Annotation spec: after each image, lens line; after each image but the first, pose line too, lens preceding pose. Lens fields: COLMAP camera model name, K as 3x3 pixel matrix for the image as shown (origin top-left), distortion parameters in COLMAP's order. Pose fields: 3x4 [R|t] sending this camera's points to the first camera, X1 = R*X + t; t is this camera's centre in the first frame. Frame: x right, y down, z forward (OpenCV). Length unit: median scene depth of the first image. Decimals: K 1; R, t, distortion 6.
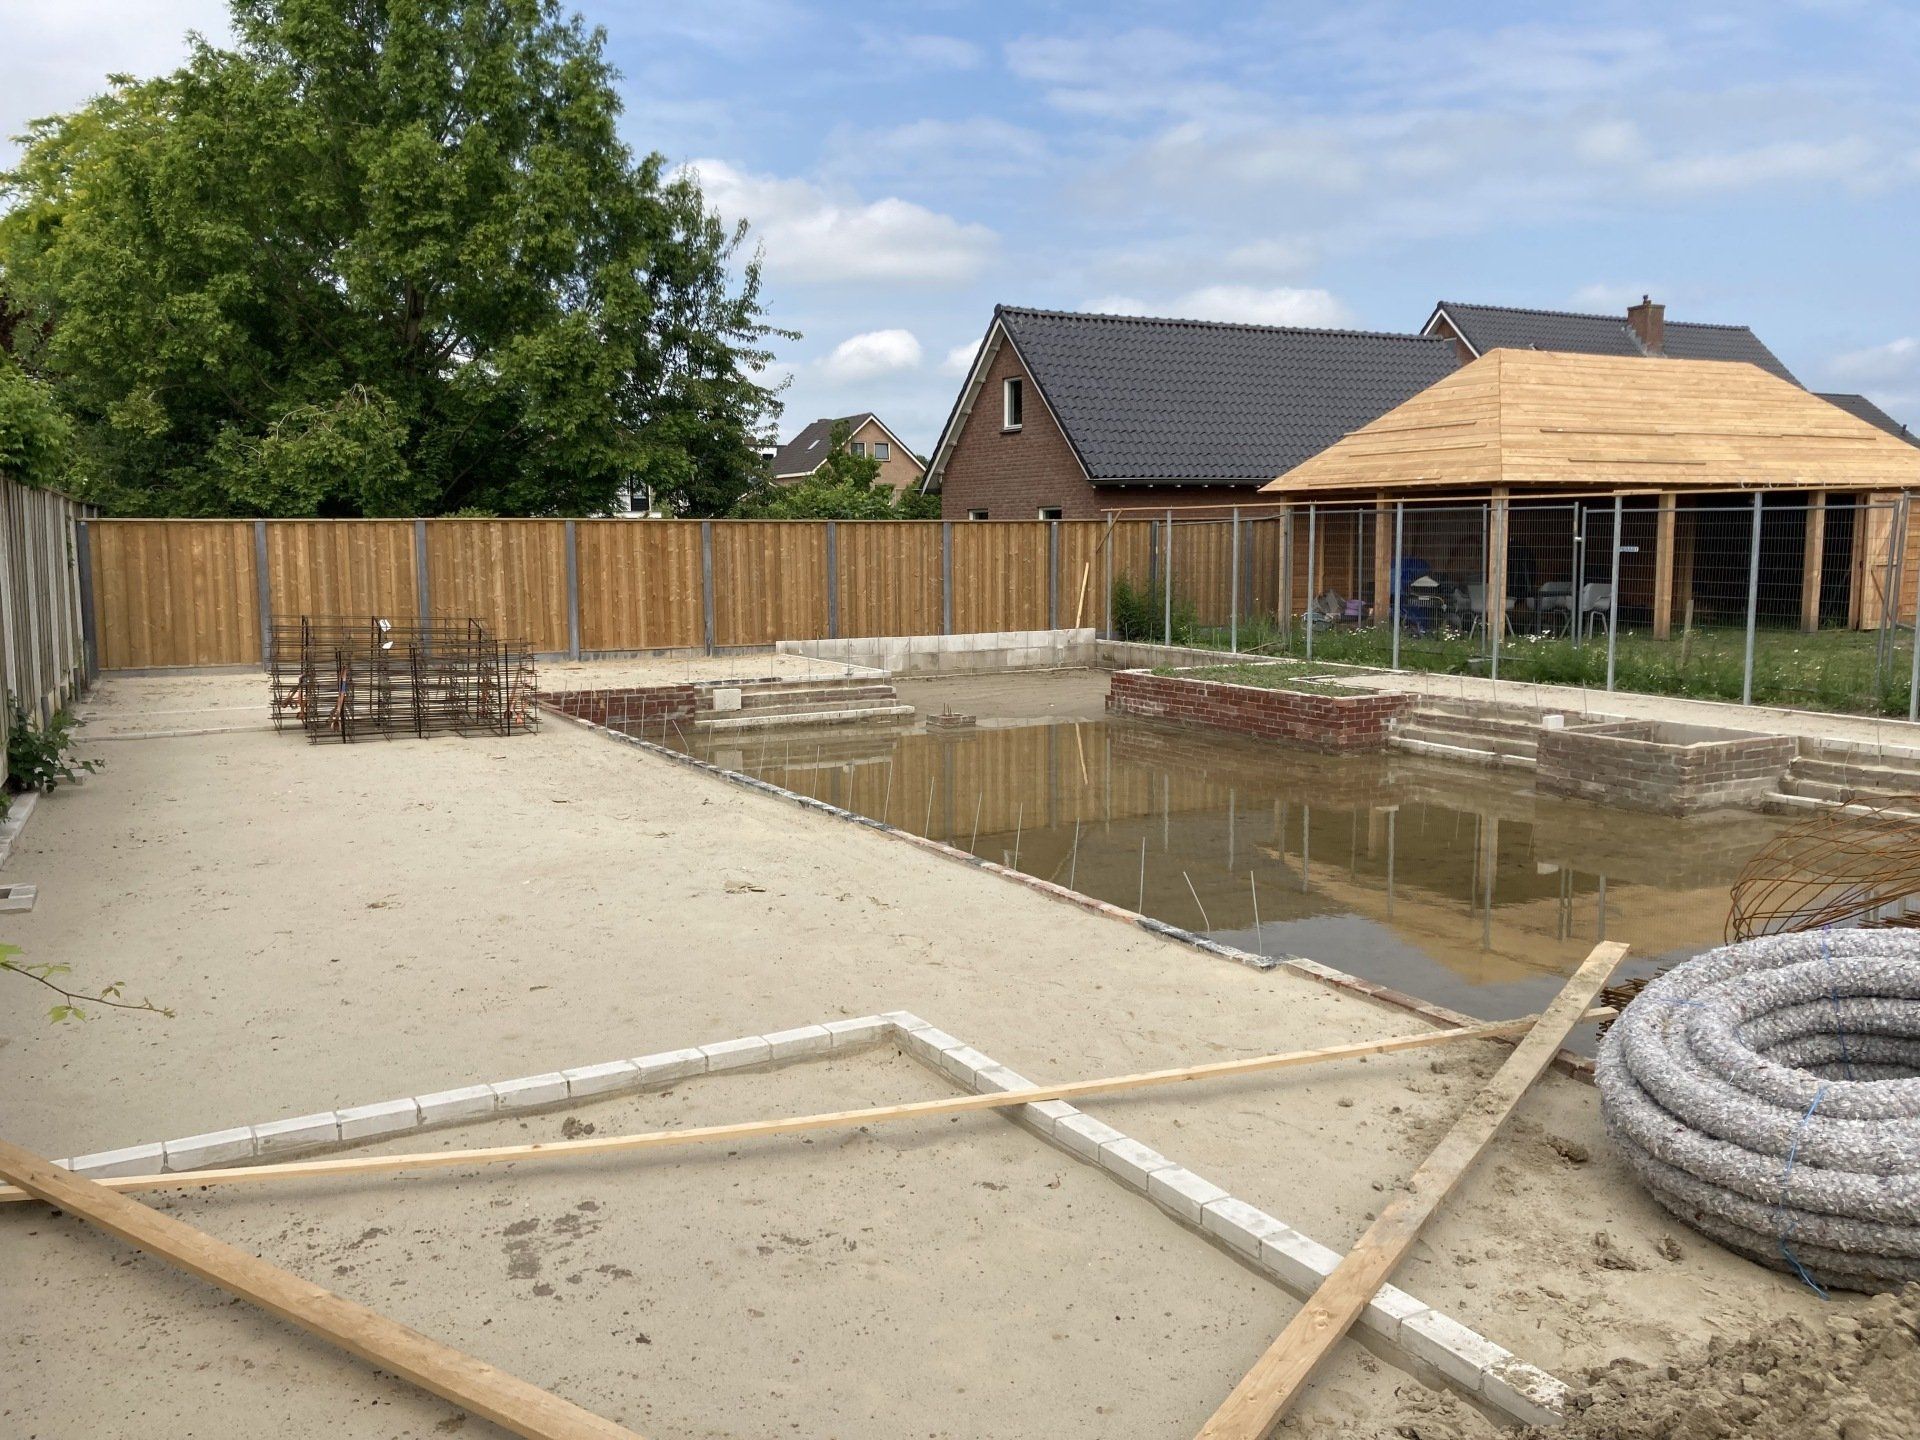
lens RADIAL K [[1574.5, 0, 956.2], [0, 1574.5, 703.6], [0, 0, 1]] dist [0.050870, -0.078016]
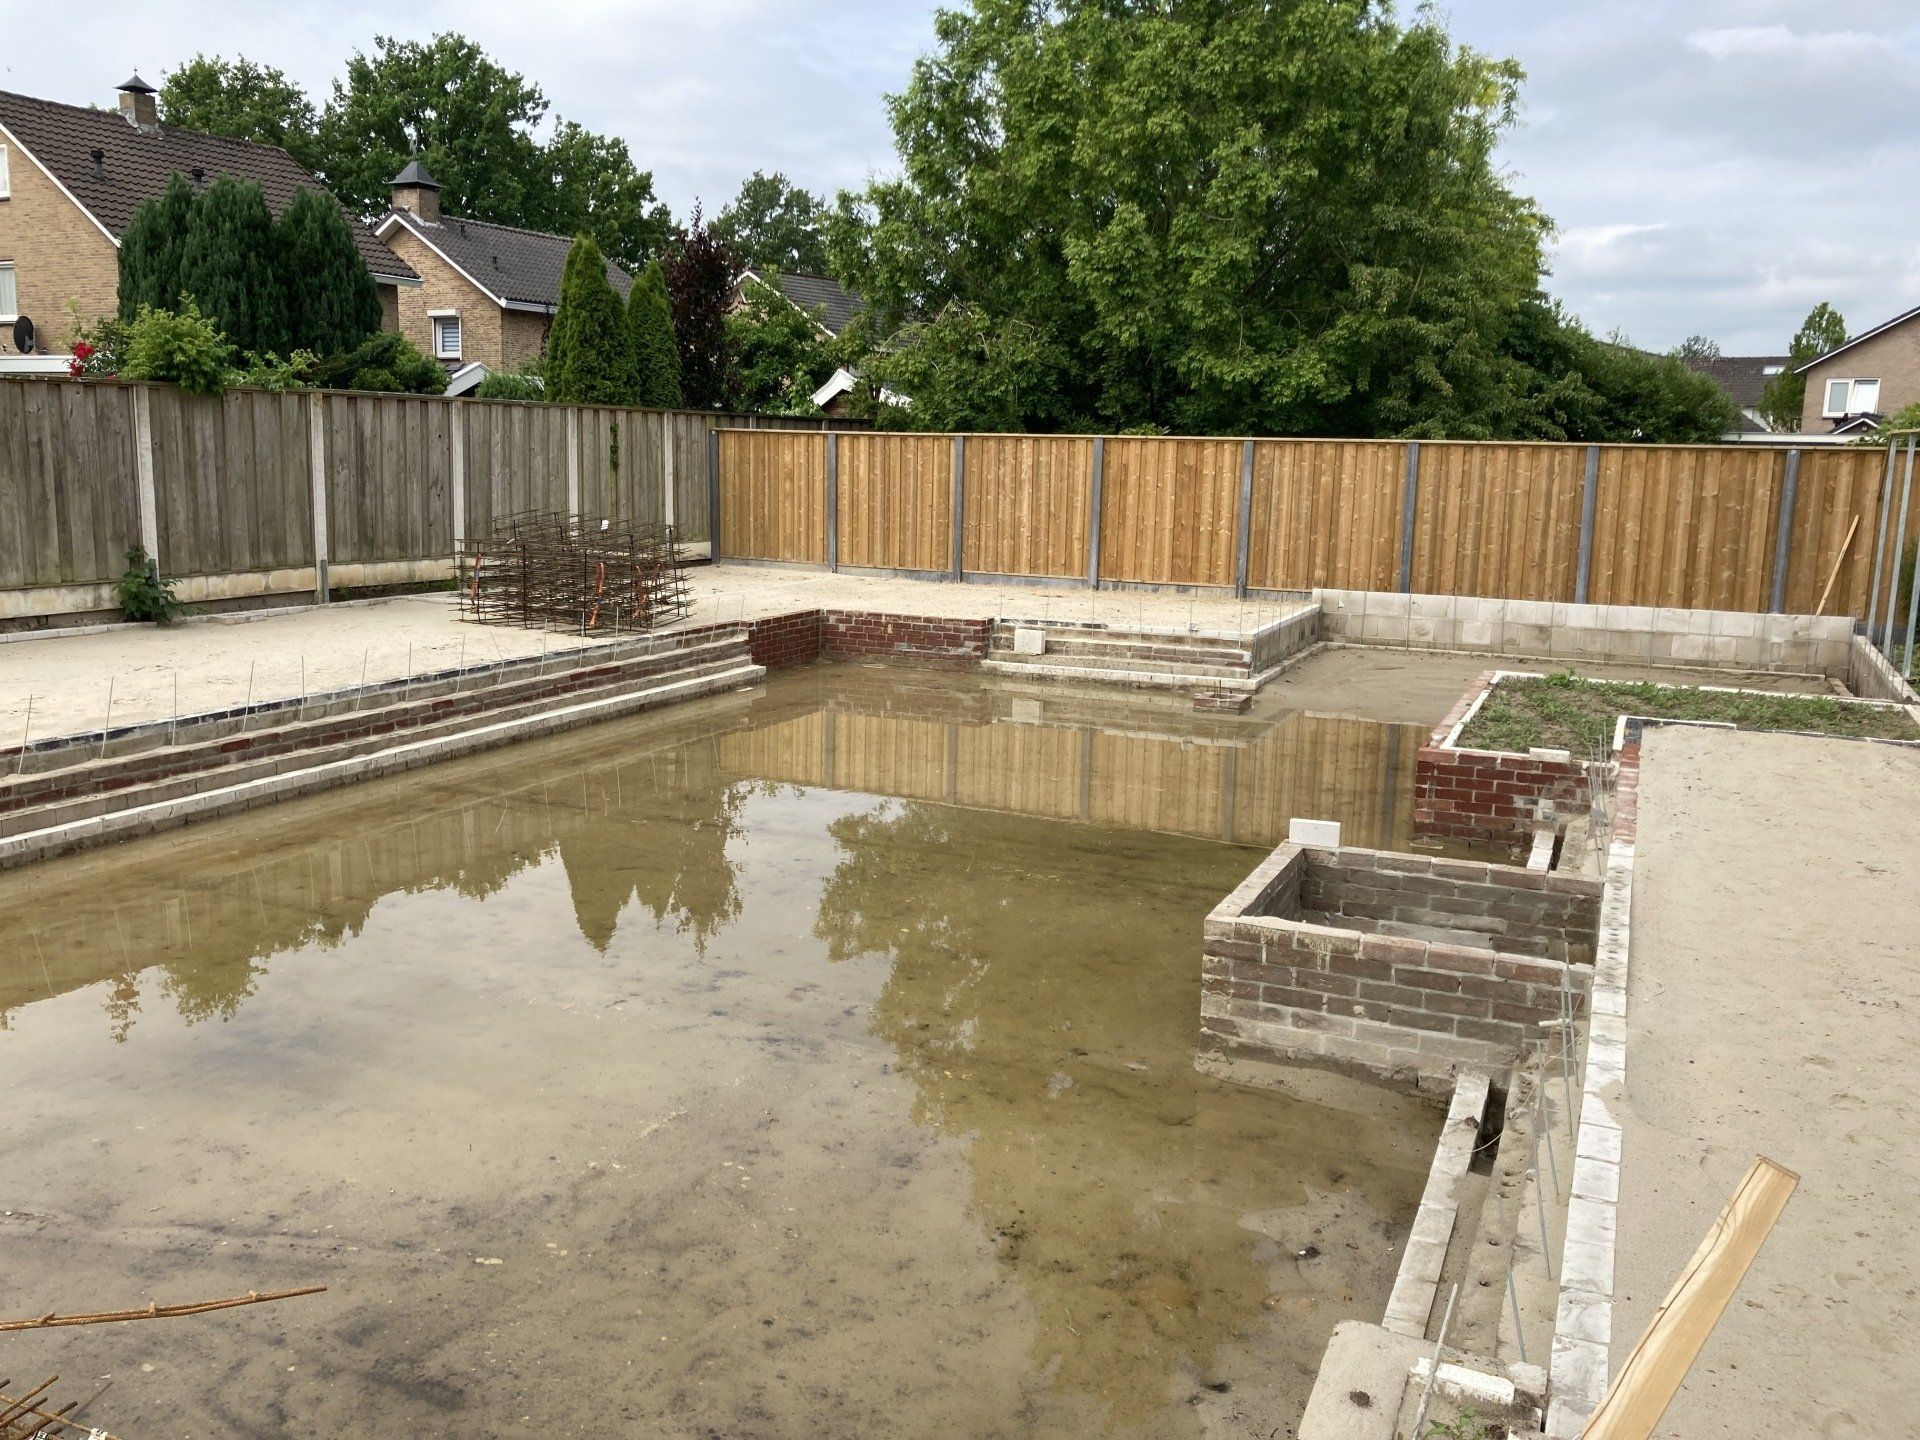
lens RADIAL K [[1574.5, 0, 921.8], [0, 1574.5, 725.6], [0, 0, 1]] dist [0.050870, -0.078016]
pose [[0.582402, 0.158760, -0.797247, 0.449509], [-0.109454, 0.987128, 0.116614, -0.044461], [0.805499, 0.019346, 0.592282, 0.363053]]
